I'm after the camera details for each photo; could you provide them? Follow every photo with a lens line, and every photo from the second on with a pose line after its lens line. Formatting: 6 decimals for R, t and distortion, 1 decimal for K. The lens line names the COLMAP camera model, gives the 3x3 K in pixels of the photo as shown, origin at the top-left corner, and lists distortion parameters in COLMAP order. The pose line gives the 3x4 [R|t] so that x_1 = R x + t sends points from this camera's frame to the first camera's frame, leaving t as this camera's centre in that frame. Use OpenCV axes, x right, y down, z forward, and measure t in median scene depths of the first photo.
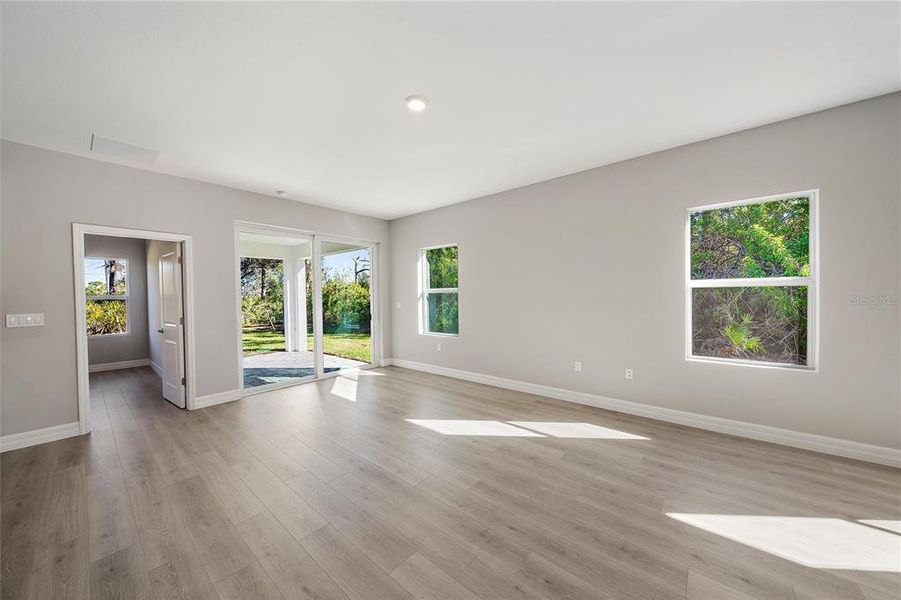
lens RADIAL K [[316.0, 0, 440.5], [0, 316.0, 293.3], [0, 0, 1]] dist [0.000050, -0.000112]
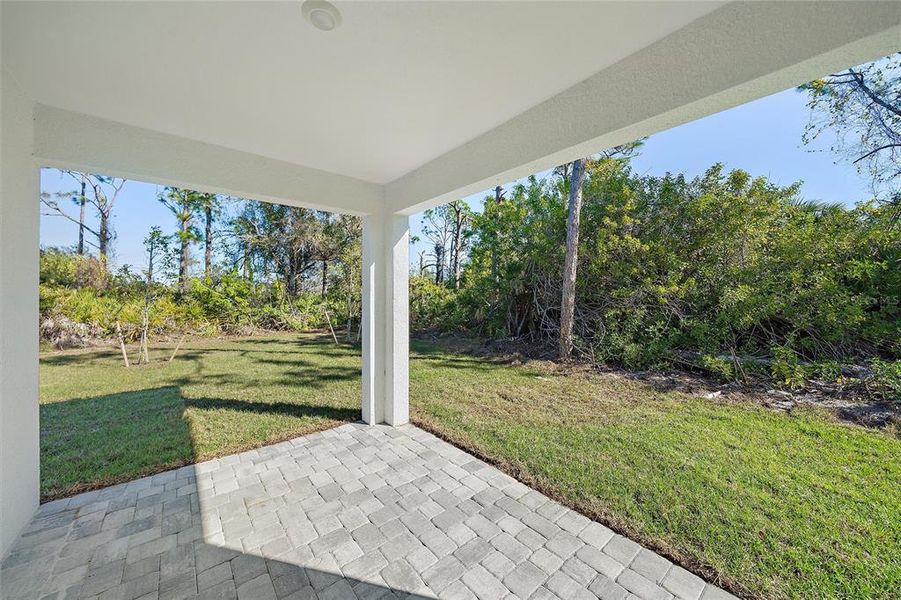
lens RADIAL K [[316.0, 0, 440.5], [0, 316.0, 293.3], [0, 0, 1]] dist [0.000050, -0.000112]
pose [[0.986805, 0.013819, -0.161324, -0.107885], [-0.012906, 0.999894, 0.006710, -0.001324], [0.161400, -0.004539, 0.986879, 0.198239]]
